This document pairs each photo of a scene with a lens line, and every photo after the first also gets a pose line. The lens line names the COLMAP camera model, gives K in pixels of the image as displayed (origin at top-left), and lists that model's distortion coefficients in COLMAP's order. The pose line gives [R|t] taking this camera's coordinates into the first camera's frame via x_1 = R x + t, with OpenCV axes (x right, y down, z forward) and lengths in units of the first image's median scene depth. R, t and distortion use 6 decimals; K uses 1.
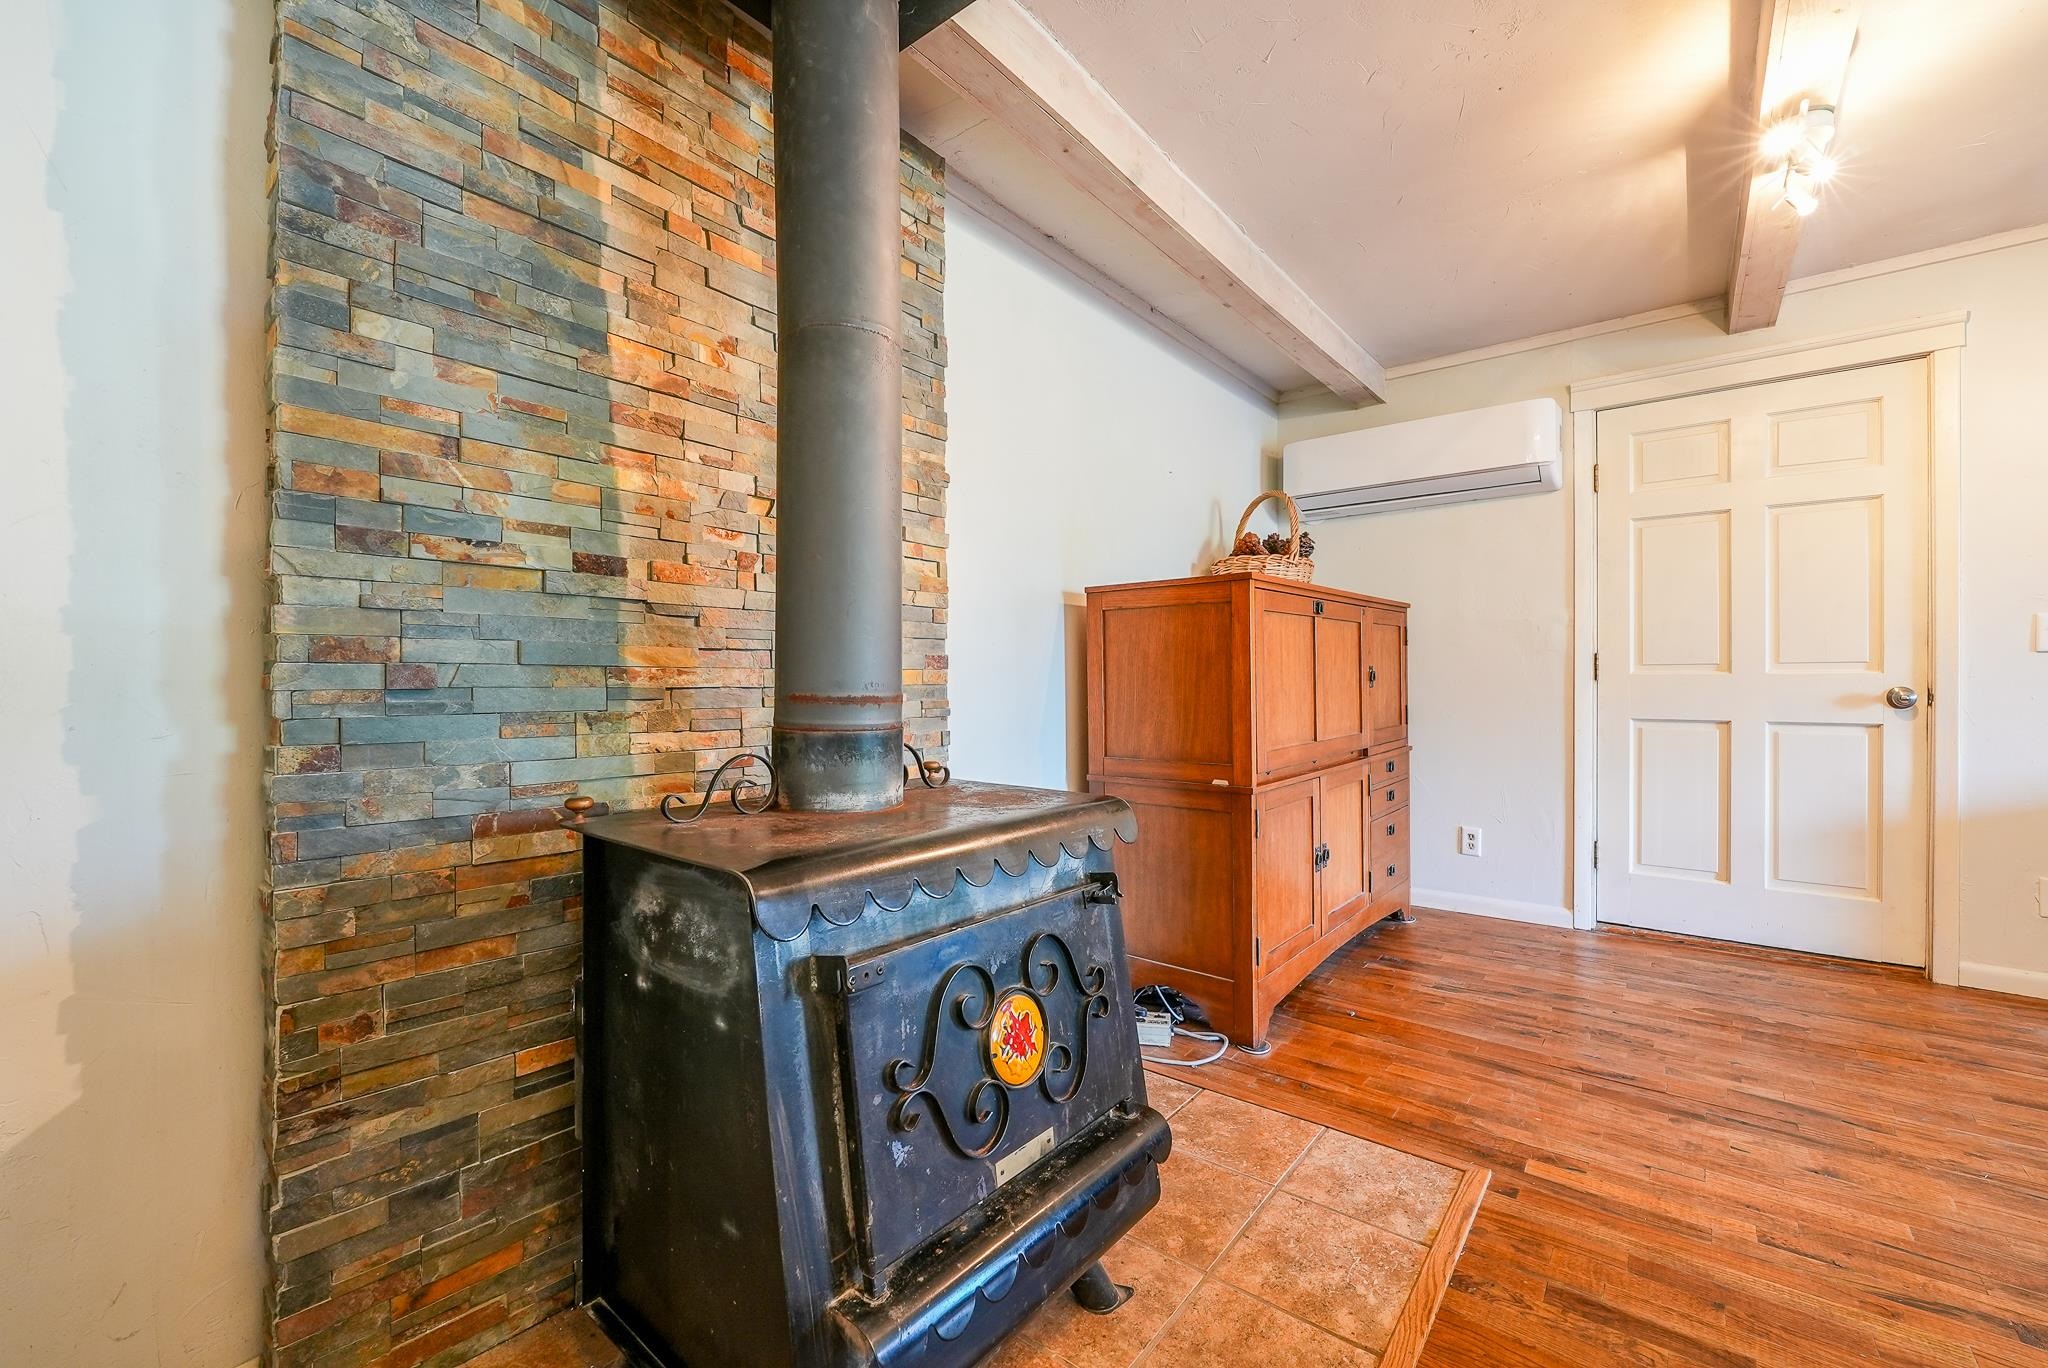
lens RADIAL K [[832.1, 0, 1029.3], [0, 832.1, 684.8], [0, 0, 1]] dist [-0.007070, -0.002711]
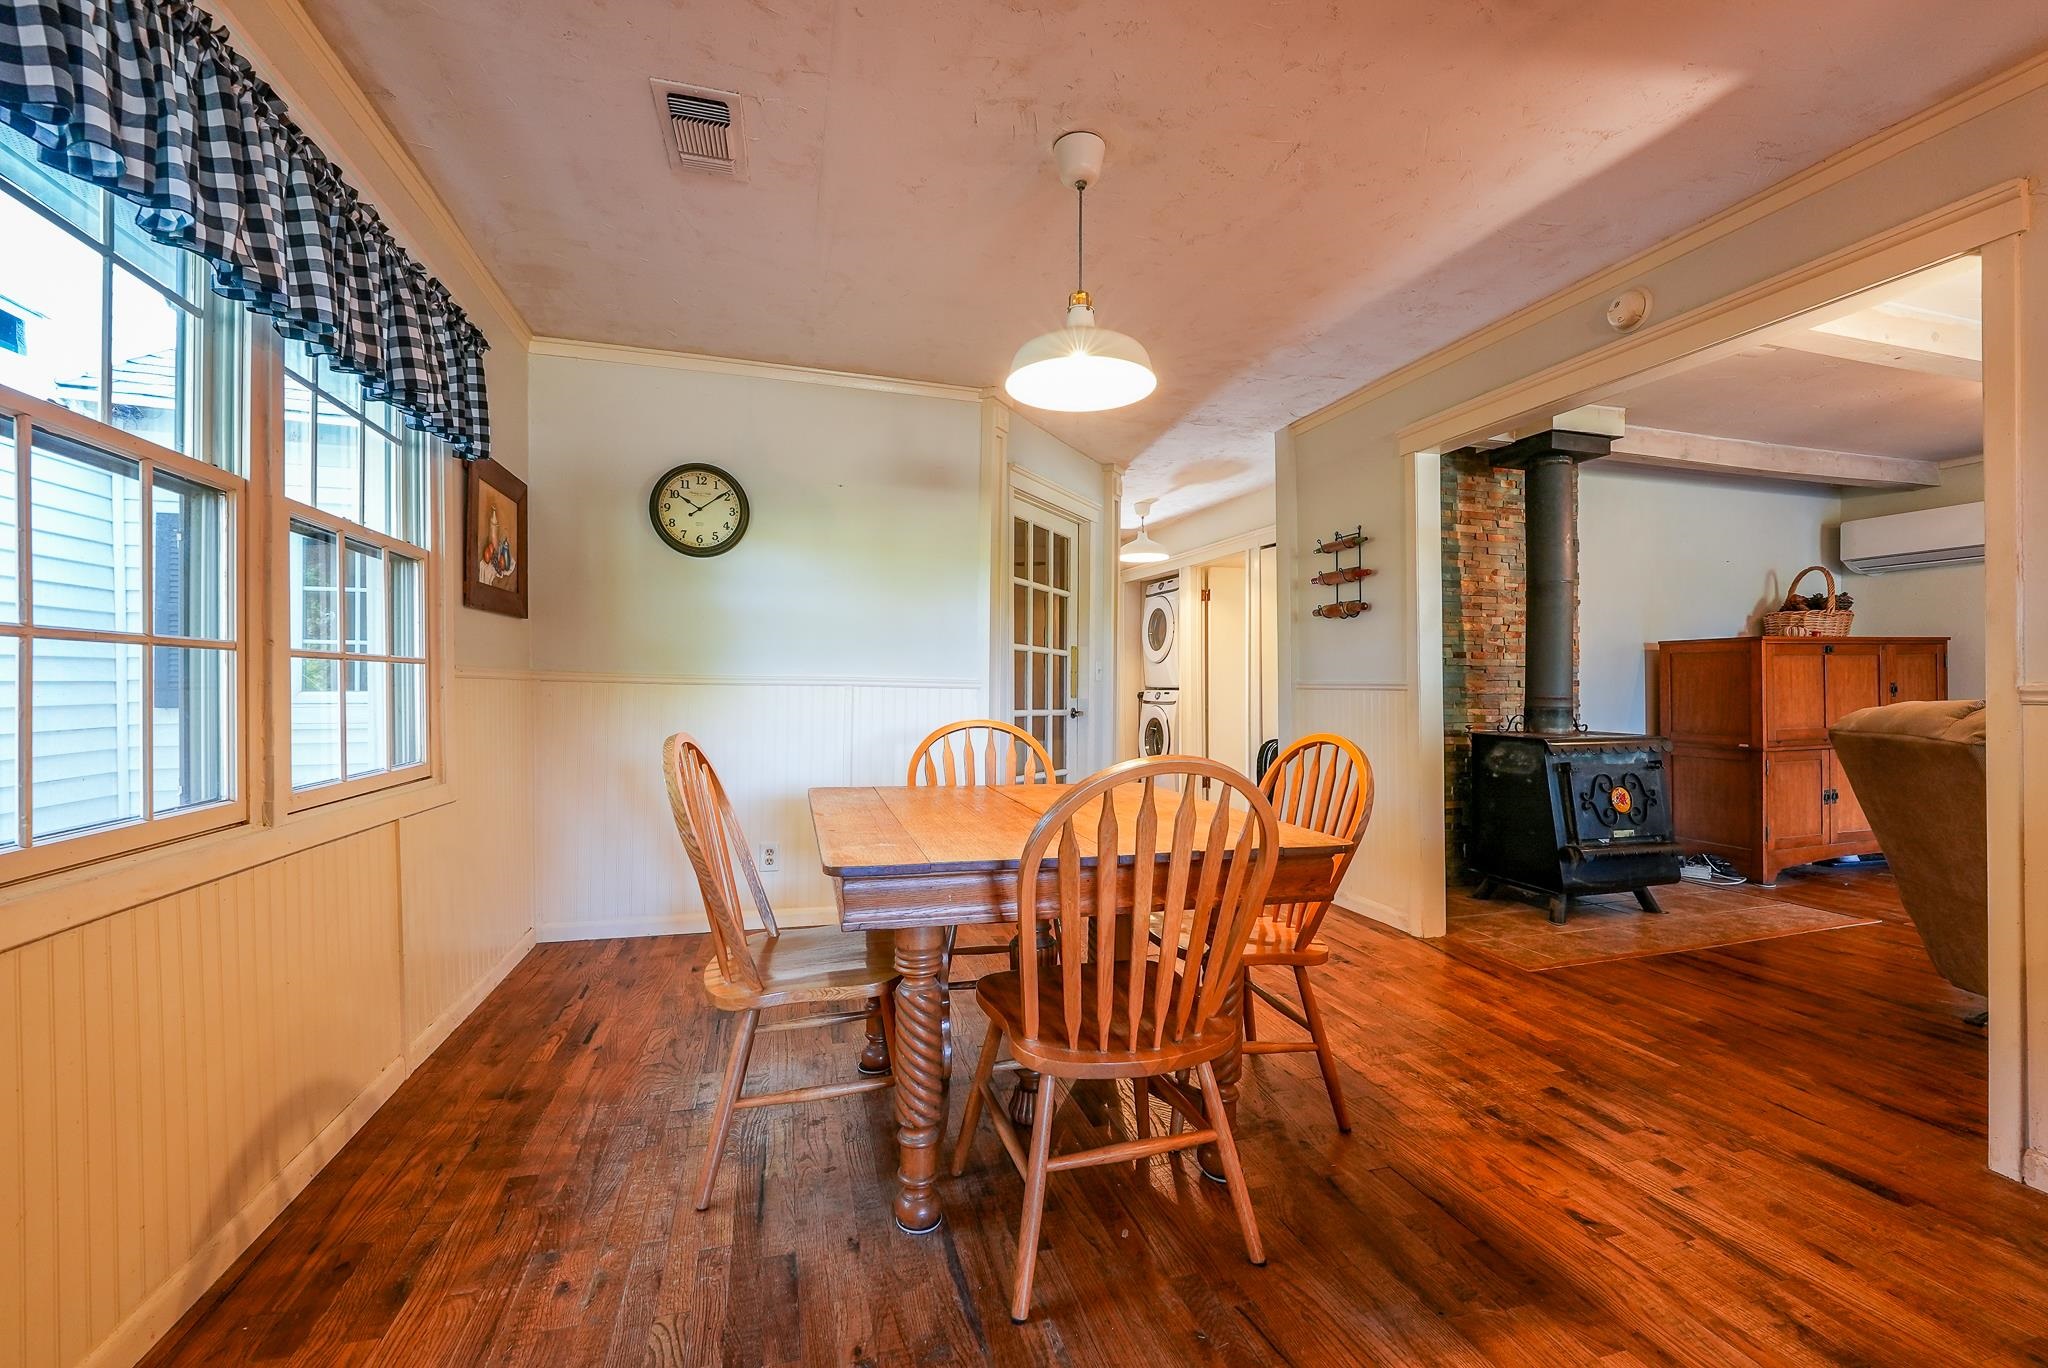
lens RADIAL K [[832.1, 0, 1026.3], [0, 832.1, 687.2], [0, 0, 1]] dist [-0.007070, -0.002711]
pose [[0.818121, 0.004517, -0.575029, -0.045637], [-0.004807, 0.999988, 0.001016, -0.016788], [0.575026, 0.001933, 0.818133, -2.472804]]
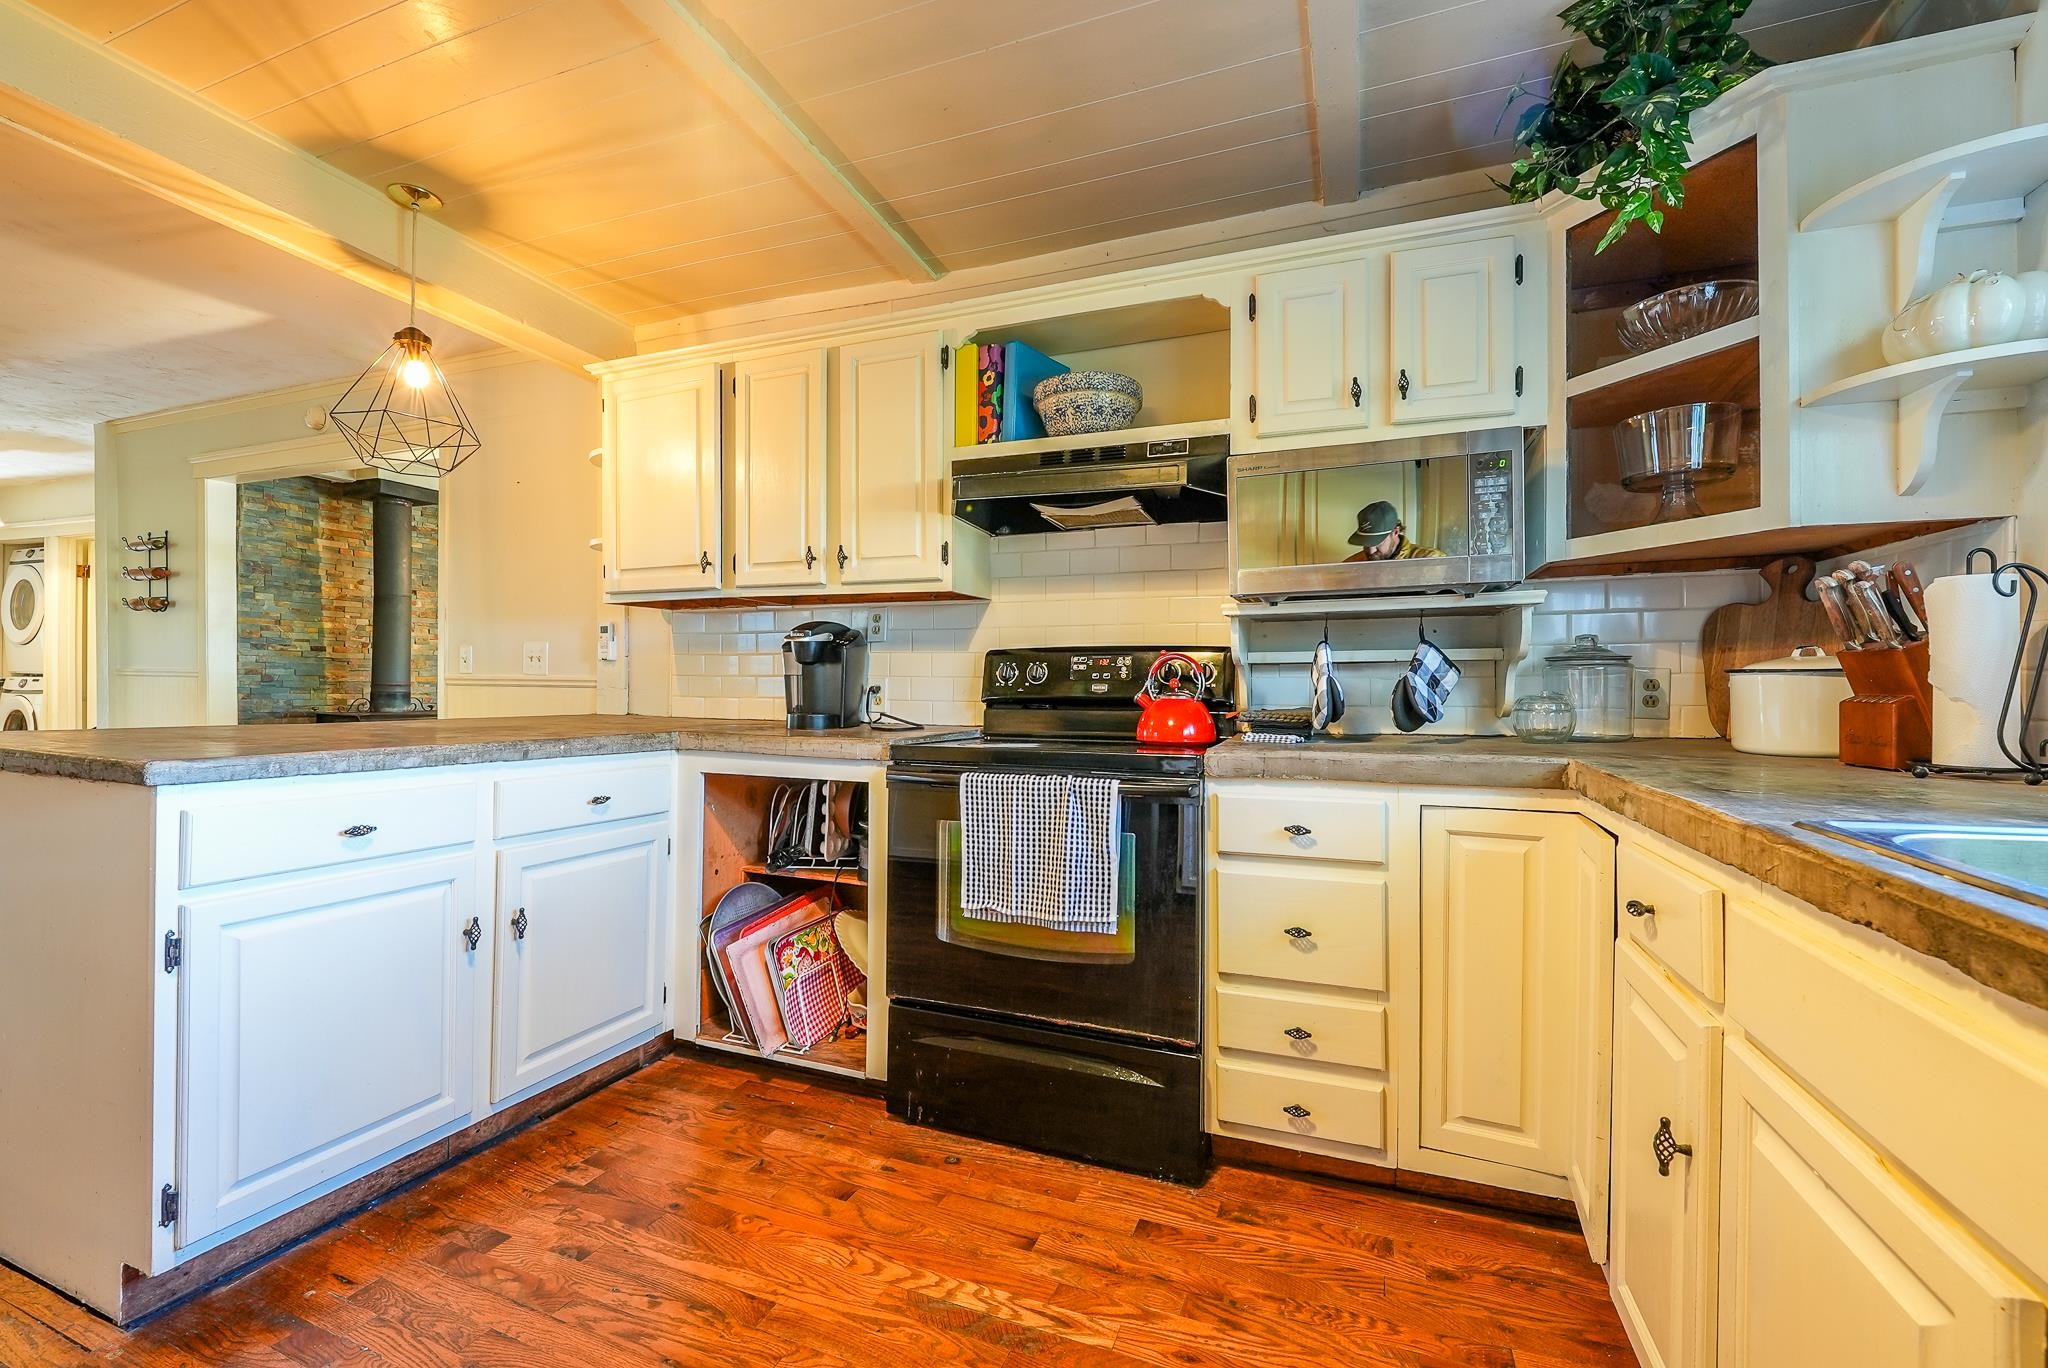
lens RADIAL K [[832.1, 0, 1020.6], [0, 832.1, 682.0], [0, 0, 1]] dist [-0.007070, -0.002711]
pose [[0.952197, 0.013641, 0.305179, 1.342504], [-0.012730, 0.999907, -0.004973, -0.014842], [-0.305219, 0.000850, 0.952282, -3.458484]]
